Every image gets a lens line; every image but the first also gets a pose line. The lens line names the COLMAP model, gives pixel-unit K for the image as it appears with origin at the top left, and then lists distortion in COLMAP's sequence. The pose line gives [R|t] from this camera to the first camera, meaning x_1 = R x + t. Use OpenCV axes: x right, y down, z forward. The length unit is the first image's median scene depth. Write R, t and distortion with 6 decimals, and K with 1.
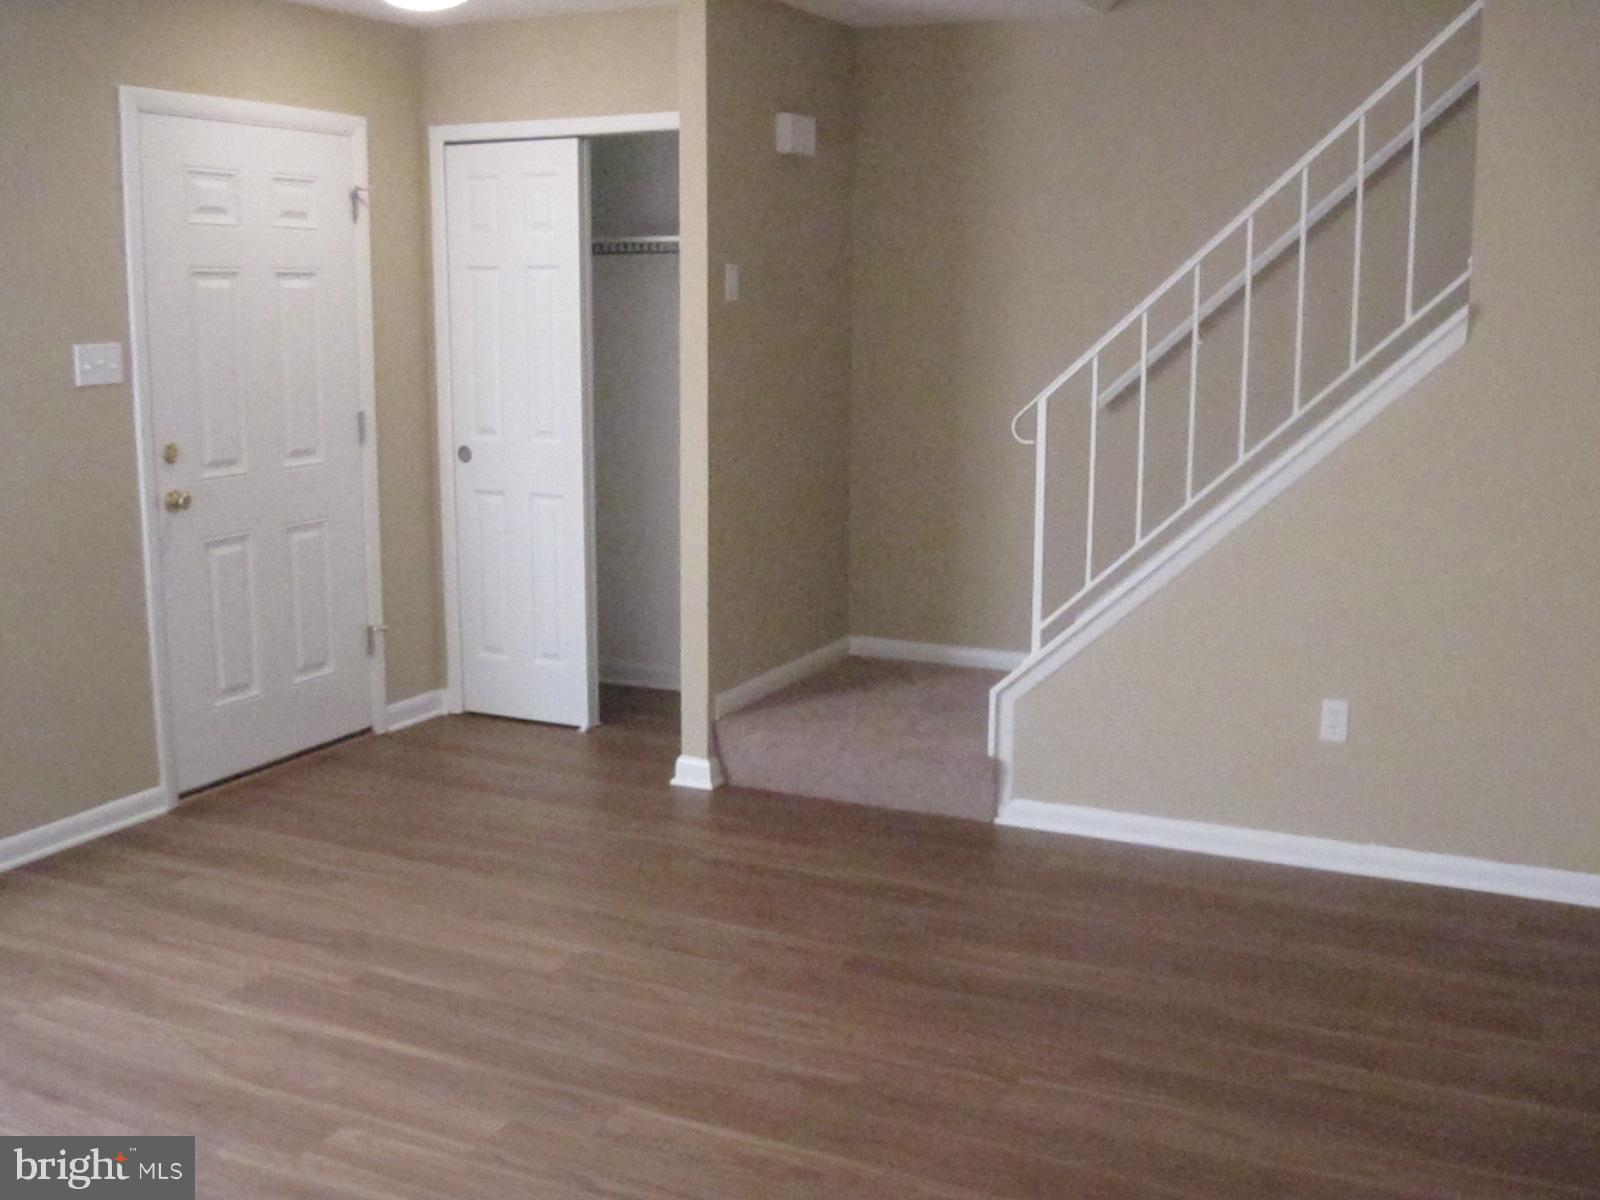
lens RADIAL K [[1613.9, 0, 800.0], [0, 1613.9, 600.0], [0, 0, 1]] dist [-0.149909, 0.024856]
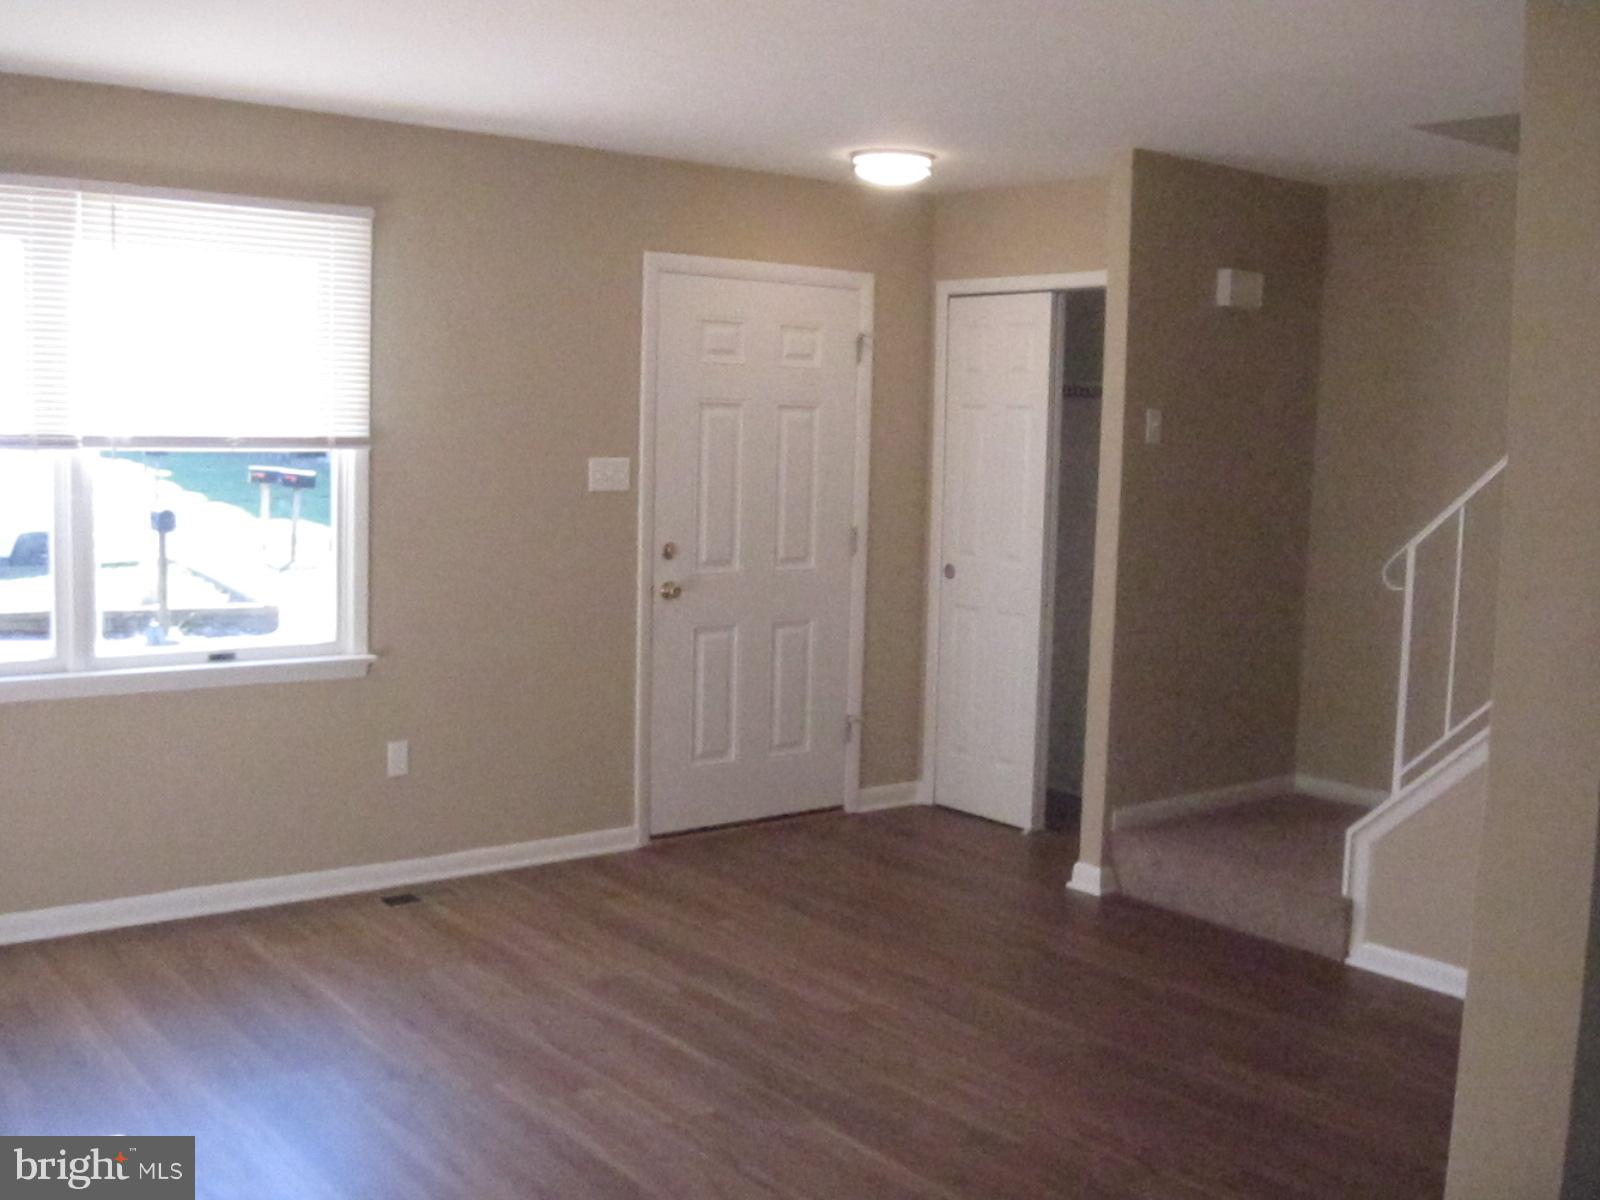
lens RADIAL K [[1613.9, 0, 800.0], [0, 1613.9, 600.0], [0, 0, 1]] dist [-0.149909, 0.024856]
pose [[0.891798, 0.066620, -0.447502, 0.243935], [-0.104004, 0.992798, -0.059465, 0.007070], [0.440318, 0.099572, 0.892304, -0.054076]]
